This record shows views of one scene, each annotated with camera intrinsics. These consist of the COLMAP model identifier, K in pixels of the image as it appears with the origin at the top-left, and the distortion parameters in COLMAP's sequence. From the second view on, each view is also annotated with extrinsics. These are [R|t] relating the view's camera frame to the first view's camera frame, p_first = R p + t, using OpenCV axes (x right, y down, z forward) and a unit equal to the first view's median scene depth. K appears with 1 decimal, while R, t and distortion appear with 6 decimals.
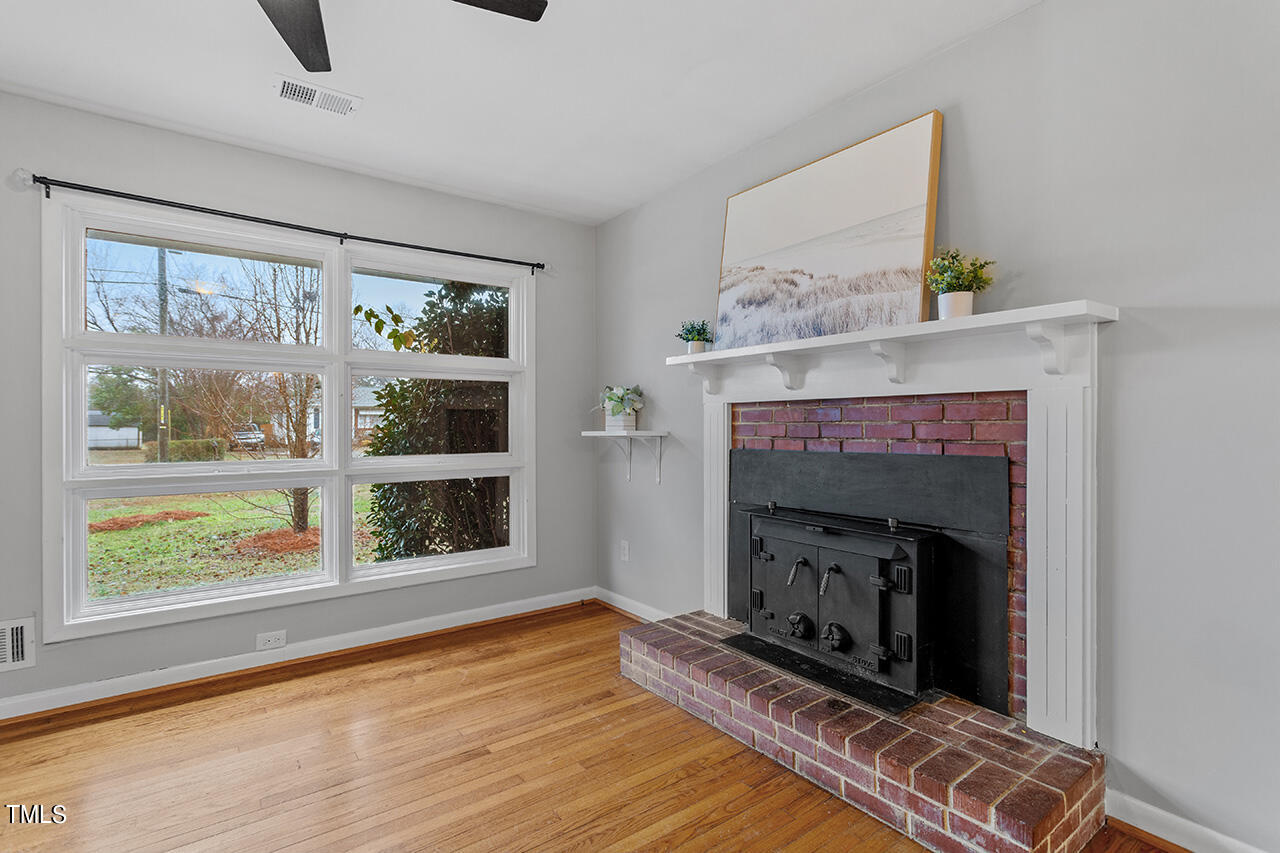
lens RADIAL K [[603.4, 0, 640.0], [0, 603.4, 426.5], [0, 0, 1]] dist [0.002445, -0.000069]
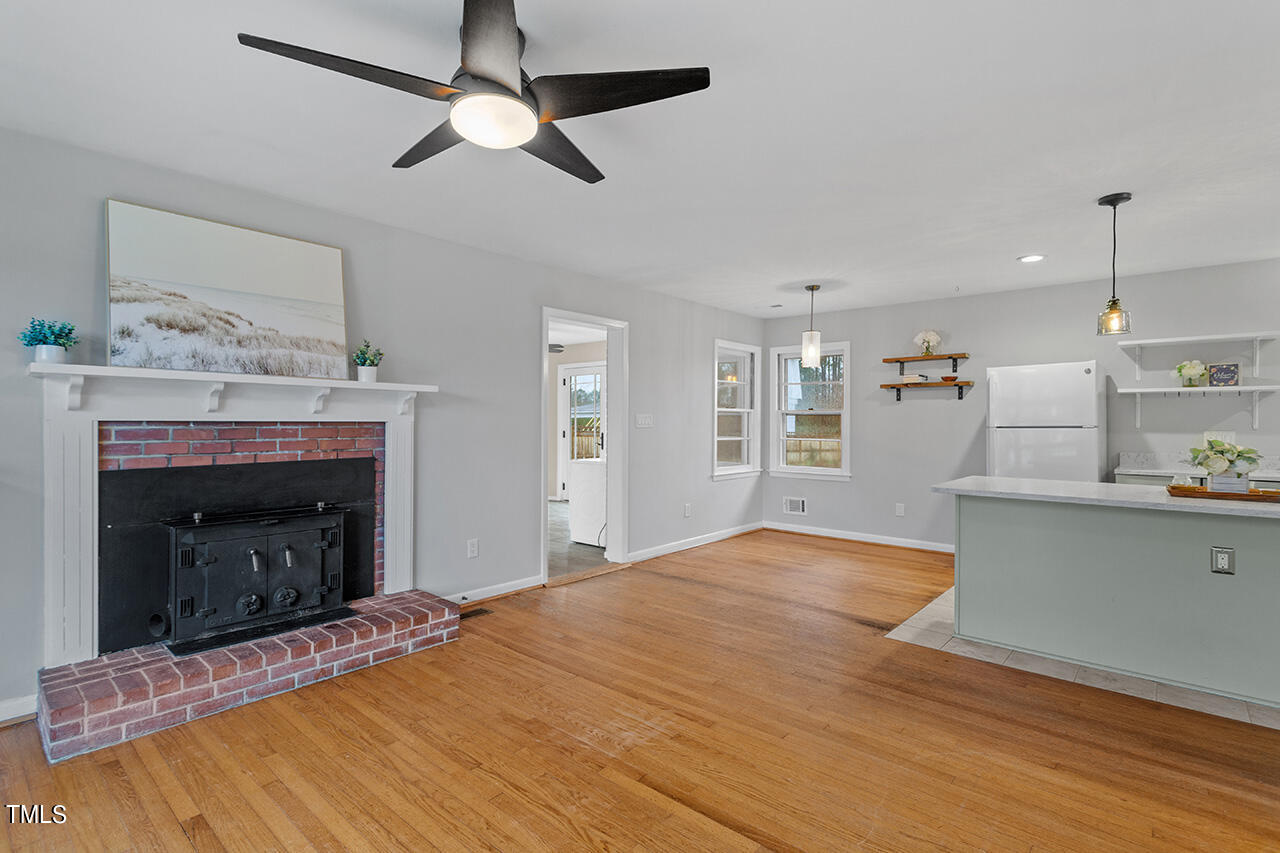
lens RADIAL K [[607.8, 0, 640.0], [0, 607.8, 426.5], [0, 0, 1]] dist [0.000081, 0.000109]
pose [[-0.214798, -0.004144, 0.976650, -1.143145], [-0.001525, 0.999991, 0.003908, -0.042546], [-0.976657, -0.000650, -0.214802, 0.491858]]
